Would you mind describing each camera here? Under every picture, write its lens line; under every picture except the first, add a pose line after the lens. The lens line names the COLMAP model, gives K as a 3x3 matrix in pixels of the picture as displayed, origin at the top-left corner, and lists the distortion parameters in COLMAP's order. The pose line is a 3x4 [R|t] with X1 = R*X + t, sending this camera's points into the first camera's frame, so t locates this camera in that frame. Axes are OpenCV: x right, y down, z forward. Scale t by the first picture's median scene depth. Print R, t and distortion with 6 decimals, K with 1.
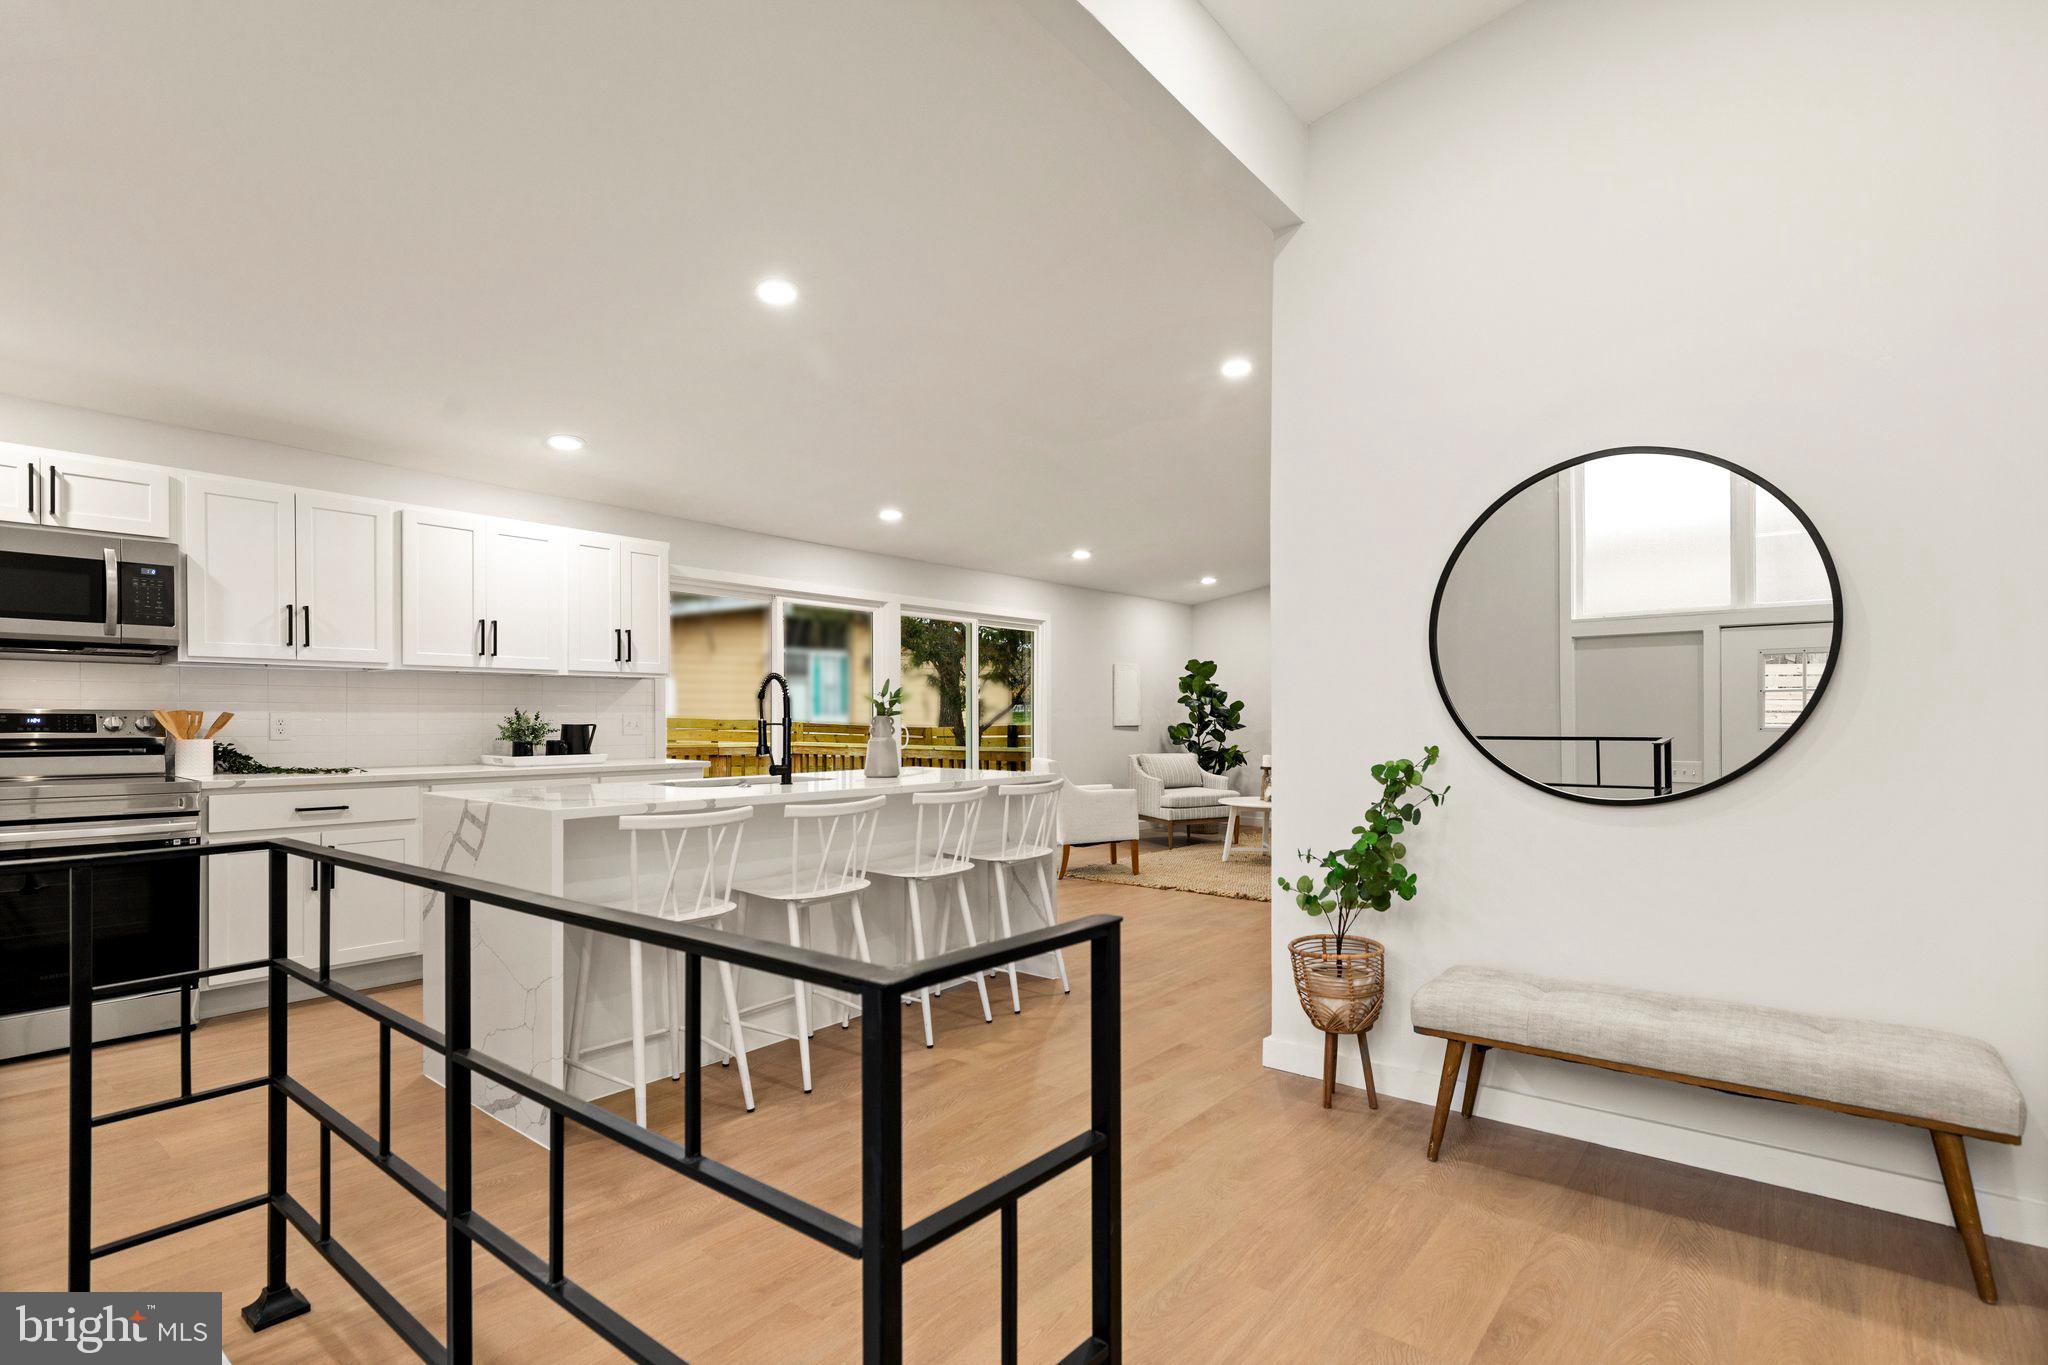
lens RADIAL K [[988.9, 0, 1020.0], [0, 988.9, 712.2], [0, 0, 1]] dist [-0.011239, 0.001502]
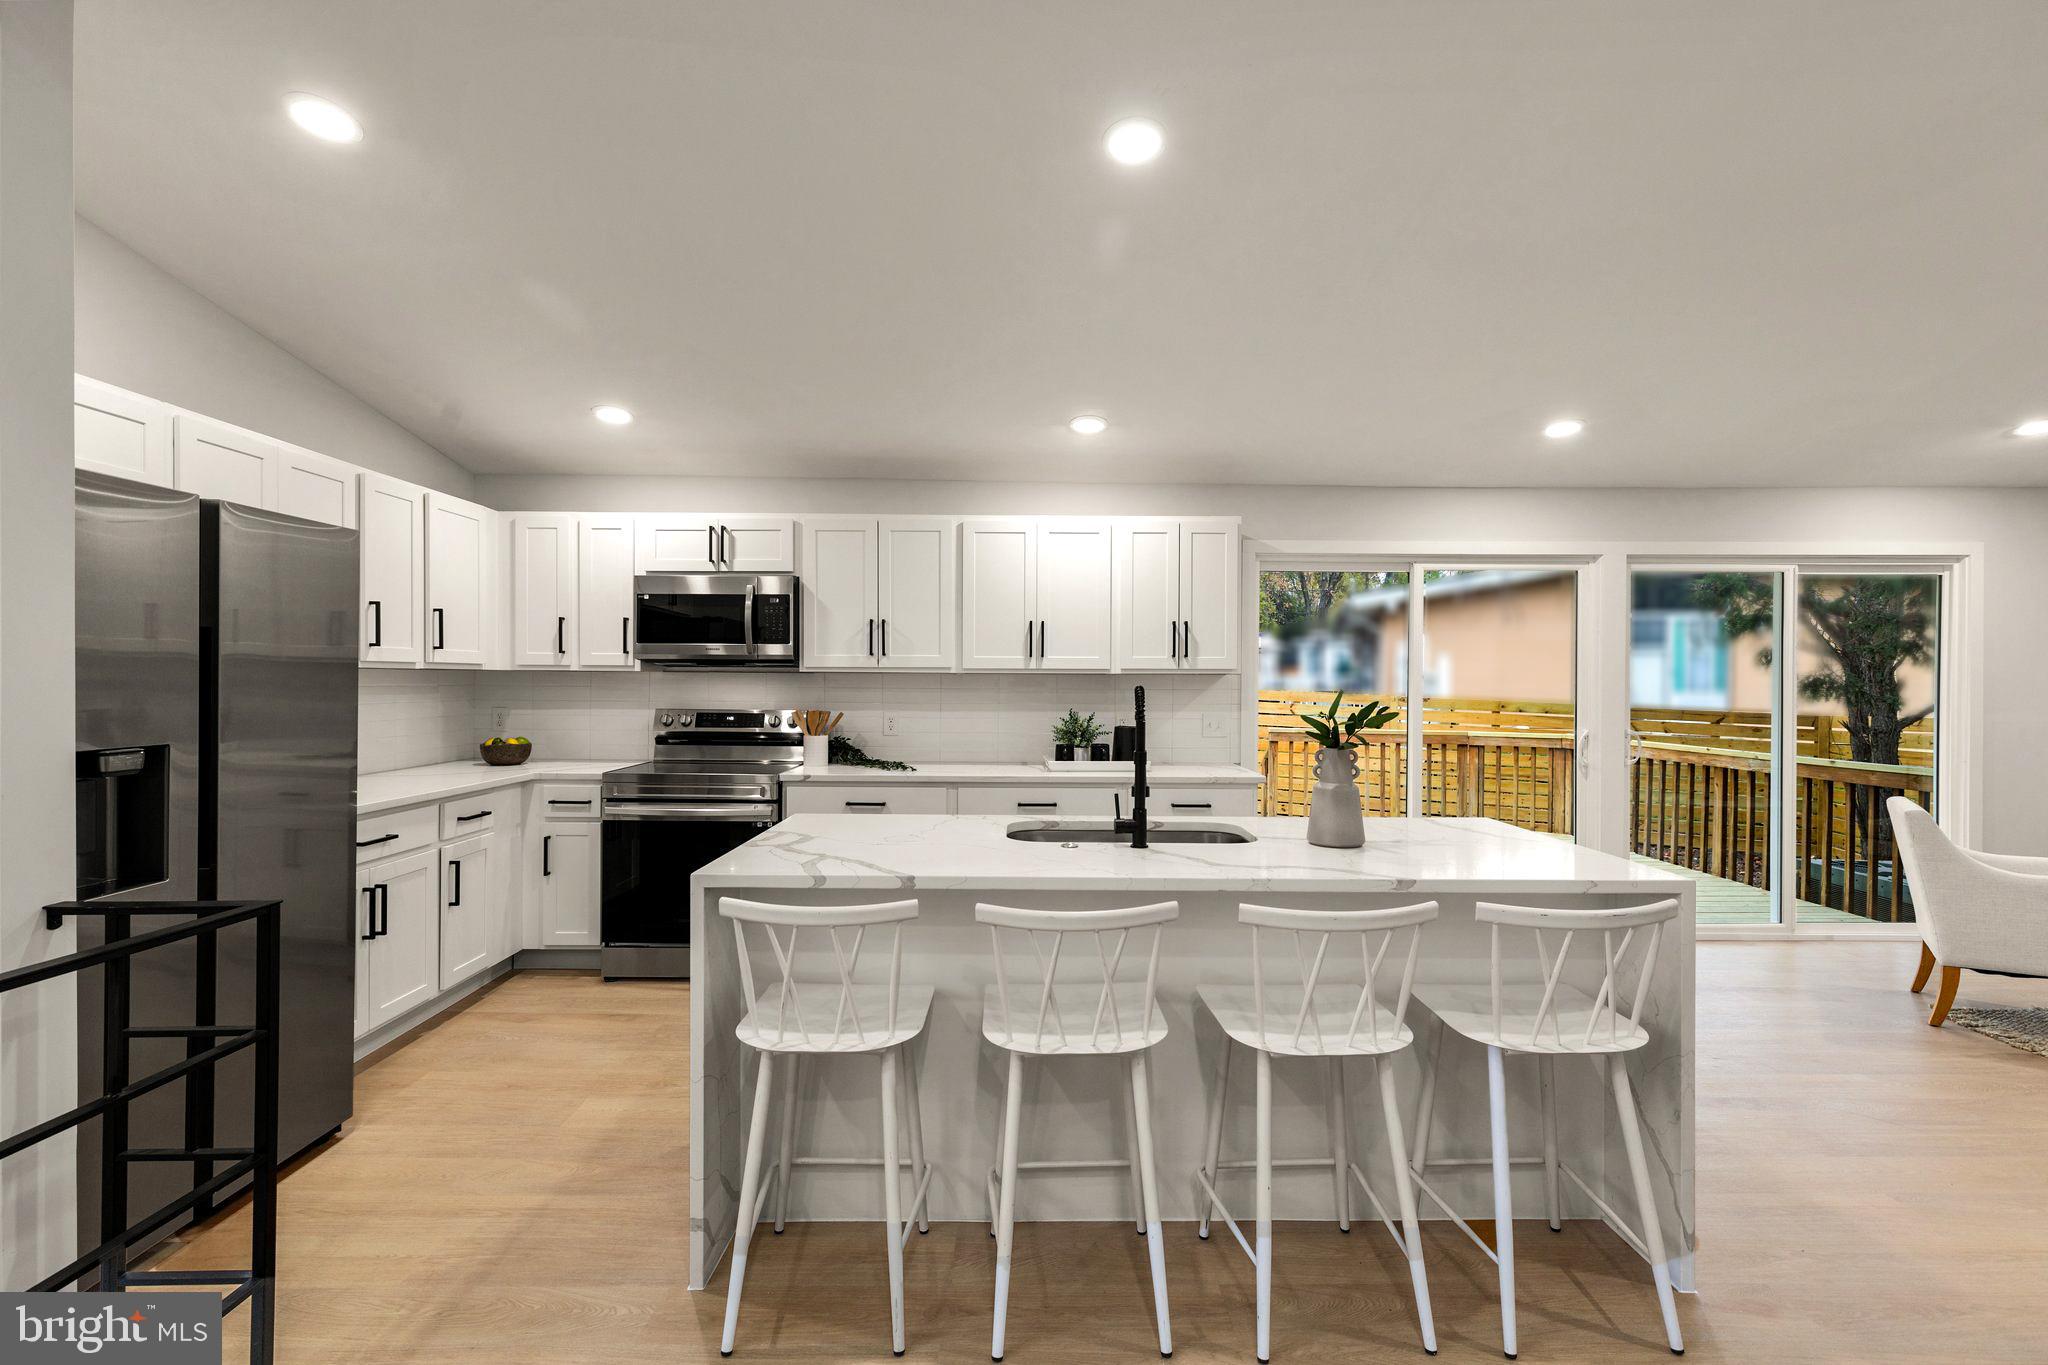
lens RADIAL K [[910.0, 0, 1040.4], [0, 910.0, 682.6], [0, 0, 1]] dist [0.002319, -0.000527]
pose [[0.631046, 0.005300, -0.775727, 0.178976], [-0.000270, 0.999978, 0.006612, -0.039099], [0.775745, -0.003963, 0.631033, 0.442694]]
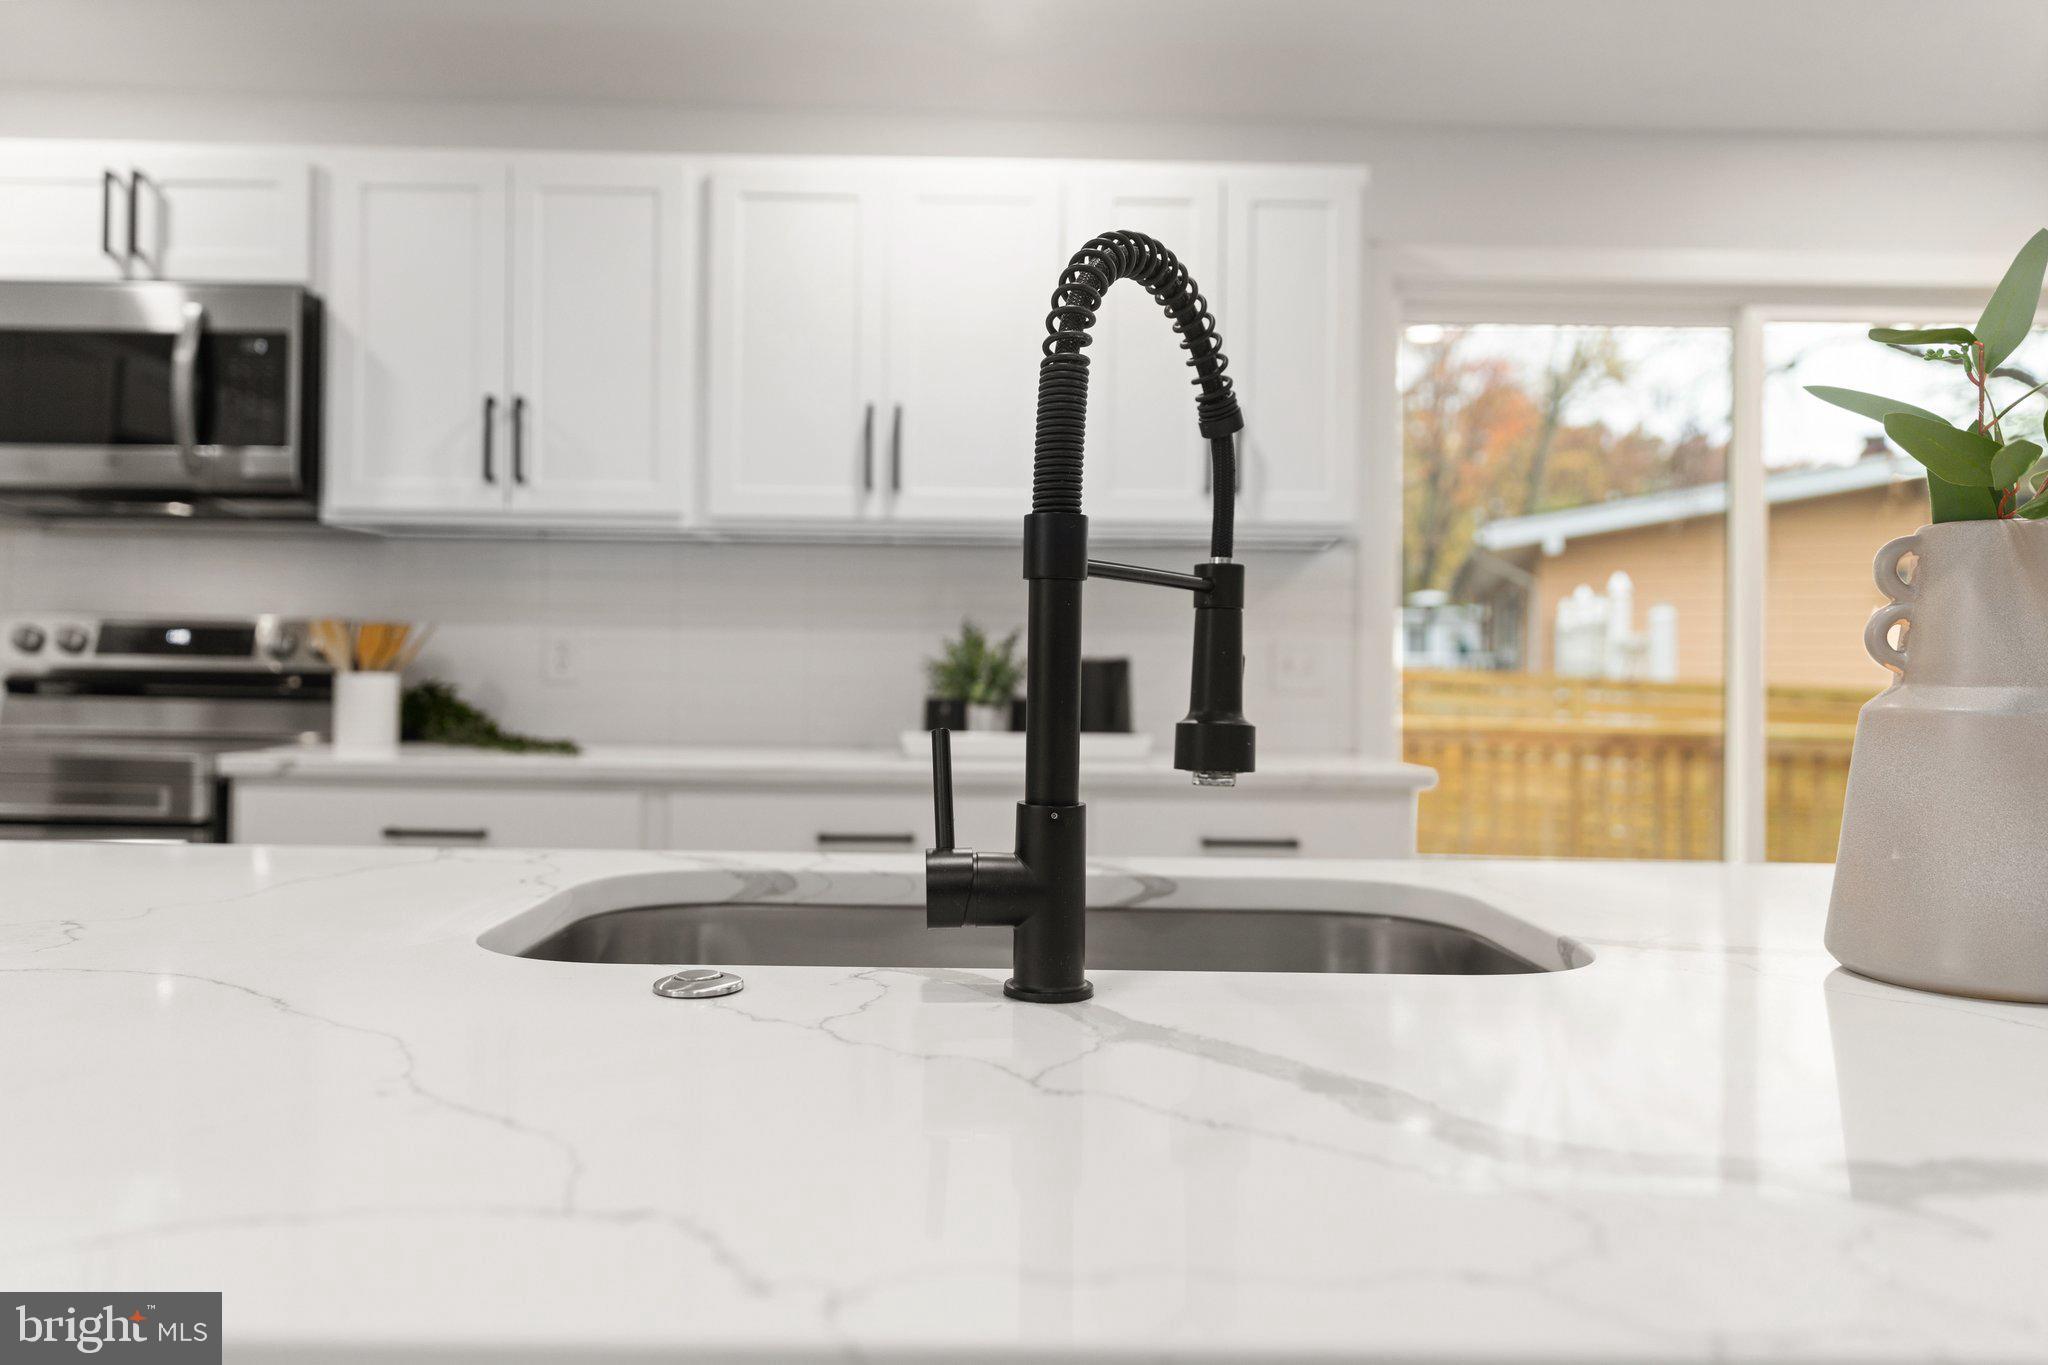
lens RADIAL K [[1337.7, 0, 1007.6], [0, 1337.7, 673.7], [0, 0, 1]] dist [0.038255, -0.000971]
pose [[0.633186, 0.006465, -0.773973, -0.067859], [-0.009389, 0.999956, 0.000672, 0.020377], [0.773943, 0.006841, 0.633219, 0.708242]]
